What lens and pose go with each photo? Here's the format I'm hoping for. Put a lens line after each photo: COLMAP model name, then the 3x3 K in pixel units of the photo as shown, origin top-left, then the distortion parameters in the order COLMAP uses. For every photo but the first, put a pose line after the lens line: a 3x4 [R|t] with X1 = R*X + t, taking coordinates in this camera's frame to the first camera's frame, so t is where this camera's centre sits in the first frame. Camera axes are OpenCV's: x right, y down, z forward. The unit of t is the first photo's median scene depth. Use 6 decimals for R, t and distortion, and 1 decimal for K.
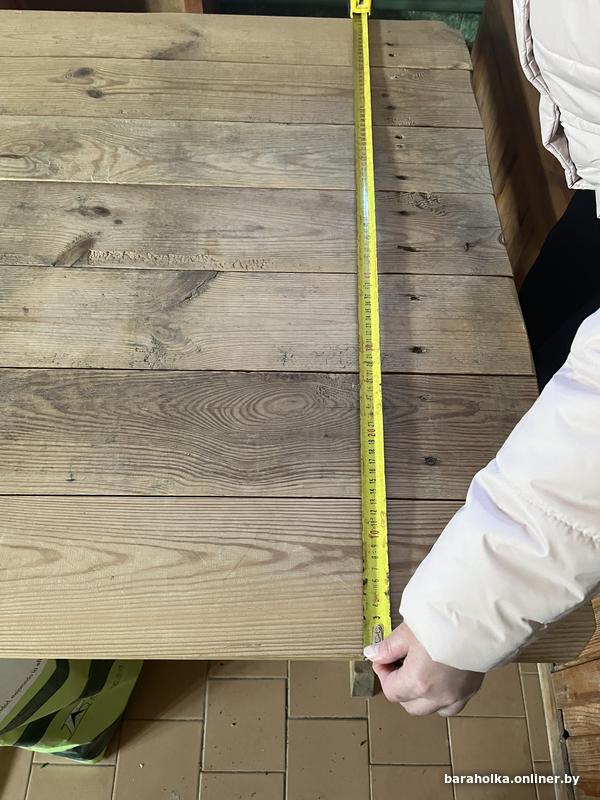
lens RADIAL K [[612.4, 0, 300.0], [0, 612.4, 400.0], [0, 0, 1]] dist [0.060302, -0.083570]
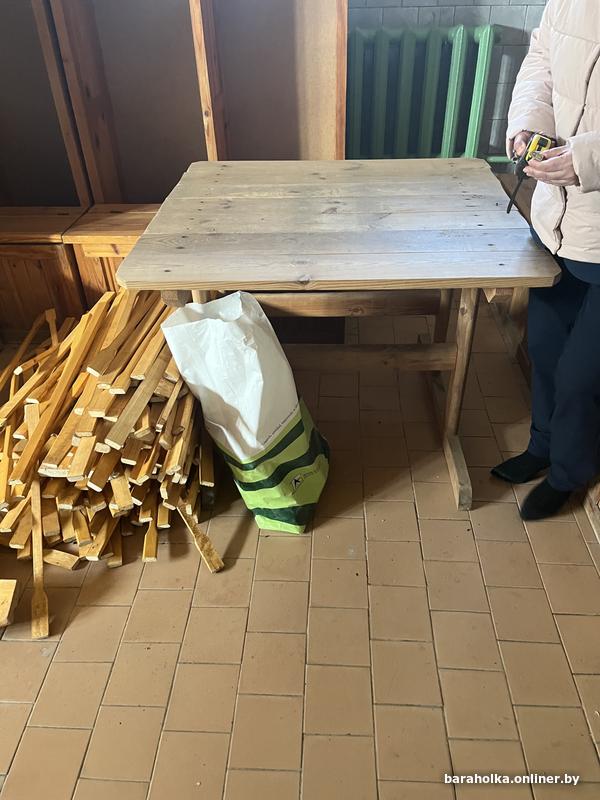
lens RADIAL K [[612.4, 0, 300.0], [0, 612.4, 400.0], [0, 0, 1]] dist [0.060302, -0.083570]
pose [[0.997613, -0.019788, -0.066155, -0.341962], [-0.008546, 0.915313, -0.402653, 1.423226], [0.068520, 0.402257, 0.912959, -0.913637]]
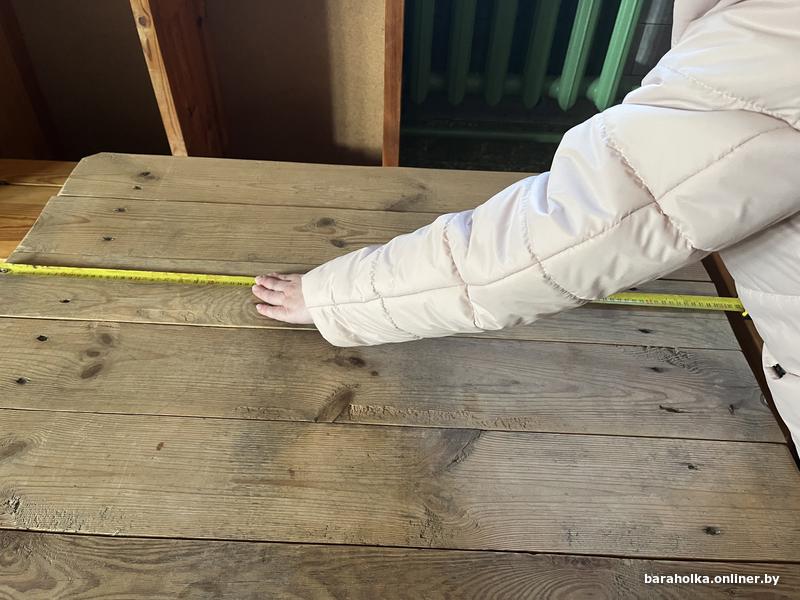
lens RADIAL K [[612.4, 0, 396.0], [0, 612.4, 302.7], [0, 0, 1]] dist [0.060302, -0.083570]
pose [[0.999619, 0.019857, -0.019158, -0.254970], [-0.024116, 0.966129, -0.256929, -0.151317], [0.013408, 0.257293, 0.966240, -0.000564]]
